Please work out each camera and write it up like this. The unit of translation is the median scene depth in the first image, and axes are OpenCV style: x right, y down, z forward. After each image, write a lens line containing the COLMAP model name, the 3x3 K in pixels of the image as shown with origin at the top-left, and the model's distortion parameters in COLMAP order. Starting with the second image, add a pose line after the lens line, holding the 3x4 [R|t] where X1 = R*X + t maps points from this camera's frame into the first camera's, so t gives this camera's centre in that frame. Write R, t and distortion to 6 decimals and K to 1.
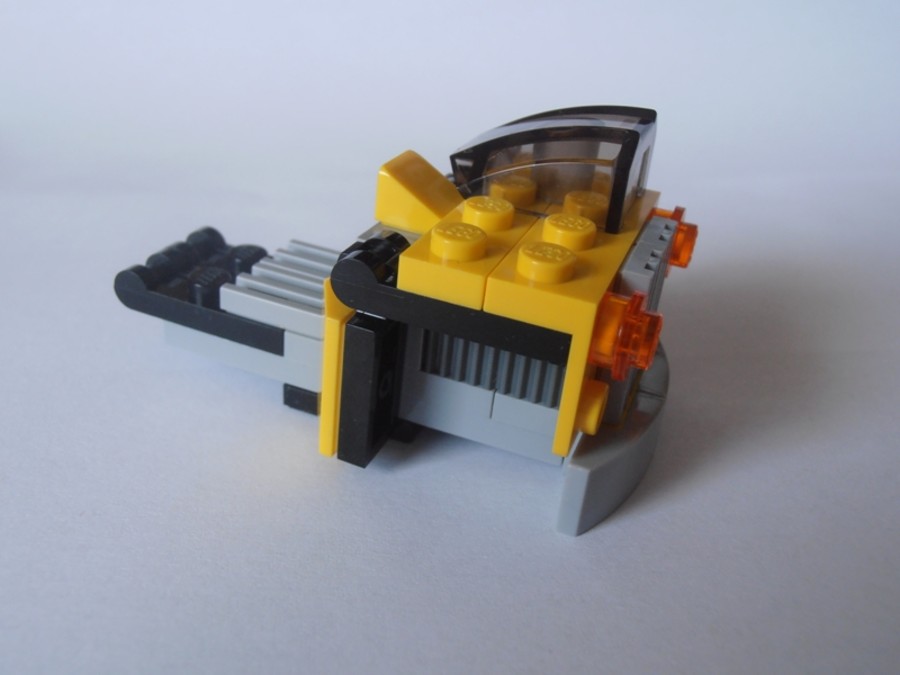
lens RADIAL K [[867.4, 0, 466.3], [0, 867.4, 332.4], [0, 0, 1]] dist [-0.024349, 0.000000]
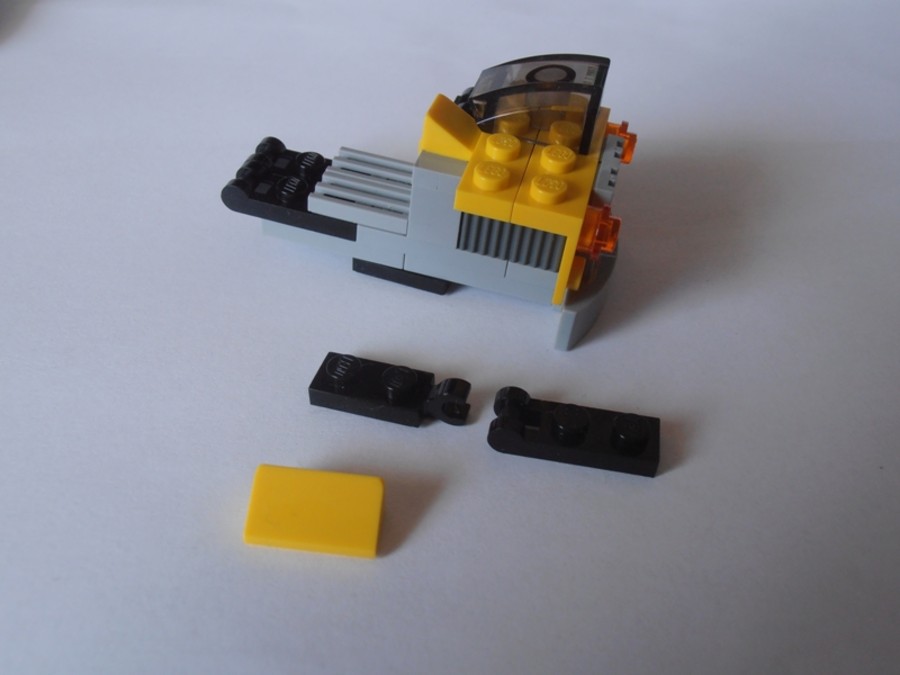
lens RADIAL K [[867.4, 0, 445.6], [0, 867.4, 335.4], [0, 0, 1]] dist [-0.024349, 0.000000]
pose [[0.994183, -0.082659, 0.069045, -0.195044], [0.060459, 0.958860, 0.277367, -0.238542], [-0.089132, -0.271579, 0.958280, -0.492224]]
